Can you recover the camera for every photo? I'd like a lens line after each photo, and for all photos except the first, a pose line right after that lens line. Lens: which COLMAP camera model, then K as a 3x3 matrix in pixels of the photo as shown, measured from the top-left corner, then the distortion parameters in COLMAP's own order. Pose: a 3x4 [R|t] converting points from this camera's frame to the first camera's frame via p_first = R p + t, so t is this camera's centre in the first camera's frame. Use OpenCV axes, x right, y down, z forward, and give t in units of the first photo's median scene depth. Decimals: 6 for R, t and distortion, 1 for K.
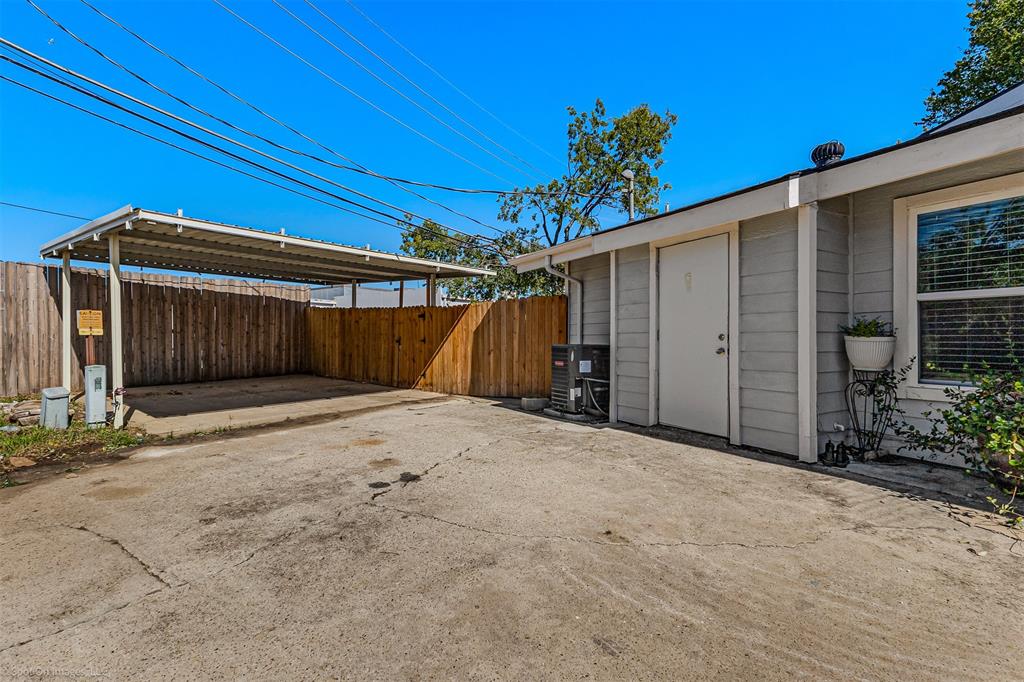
lens RADIAL K [[465.9, 0, 512.4], [0, 465.9, 340.4], [0, 0, 1]] dist [0.011616, -0.001342]
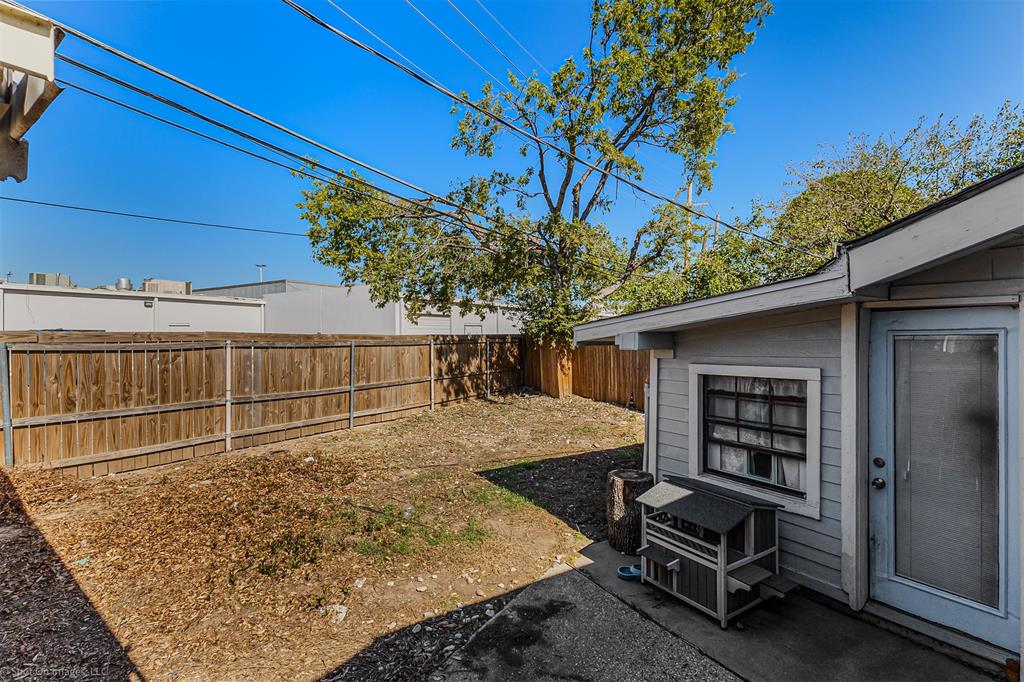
lens RADIAL K [[465.9, 0, 510.2], [0, 465.9, 338.5], [0, 0, 1]] dist [0.011616, -0.001342]
pose [[0.999754, 0.005977, 0.021360, 0.019996], [-0.005993, 0.999982, 0.000656, -0.046958], [-0.021356, -0.000784, 0.999772, 0.436345]]
